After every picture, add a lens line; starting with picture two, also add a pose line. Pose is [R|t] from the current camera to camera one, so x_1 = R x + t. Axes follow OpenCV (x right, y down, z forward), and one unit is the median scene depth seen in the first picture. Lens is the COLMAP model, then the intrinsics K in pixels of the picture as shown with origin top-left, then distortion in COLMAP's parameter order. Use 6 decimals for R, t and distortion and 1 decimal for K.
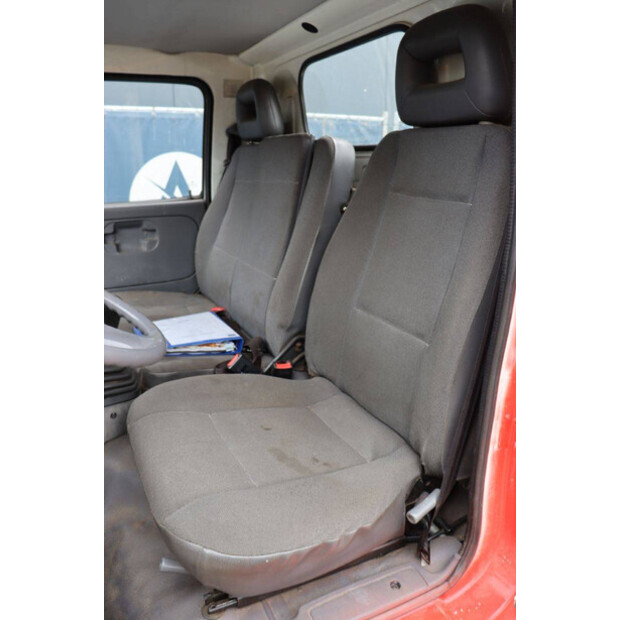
lens RADIAL K [[508.3, 0, 310.0], [0, 508.3, 310.0], [0, 0, 1]] dist [-0.172094, 0.140835]
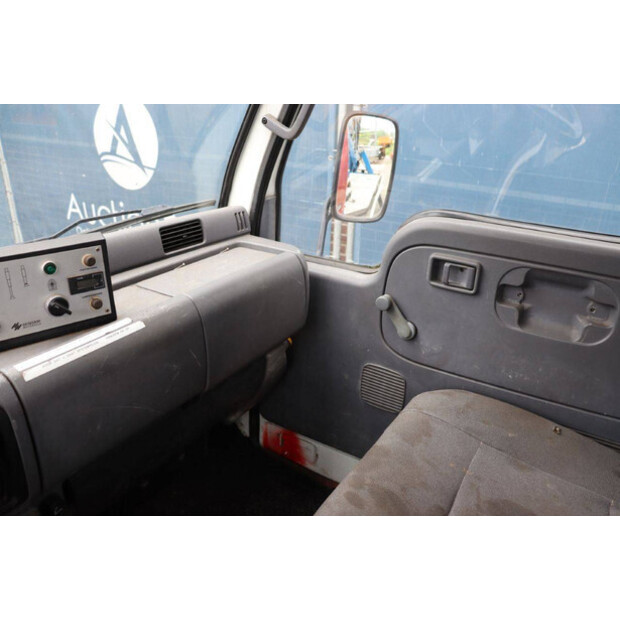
lens RADIAL K [[508.3, 0, 310.0], [0, 508.3, 310.0], [0, 0, 1]] dist [-0.172094, 0.140835]
pose [[0.539438, 0.343621, -0.768721, -0.132766], [-0.278256, 0.934400, 0.222418, -0.197214], [0.794720, 0.093921, 0.599665, 0.572923]]
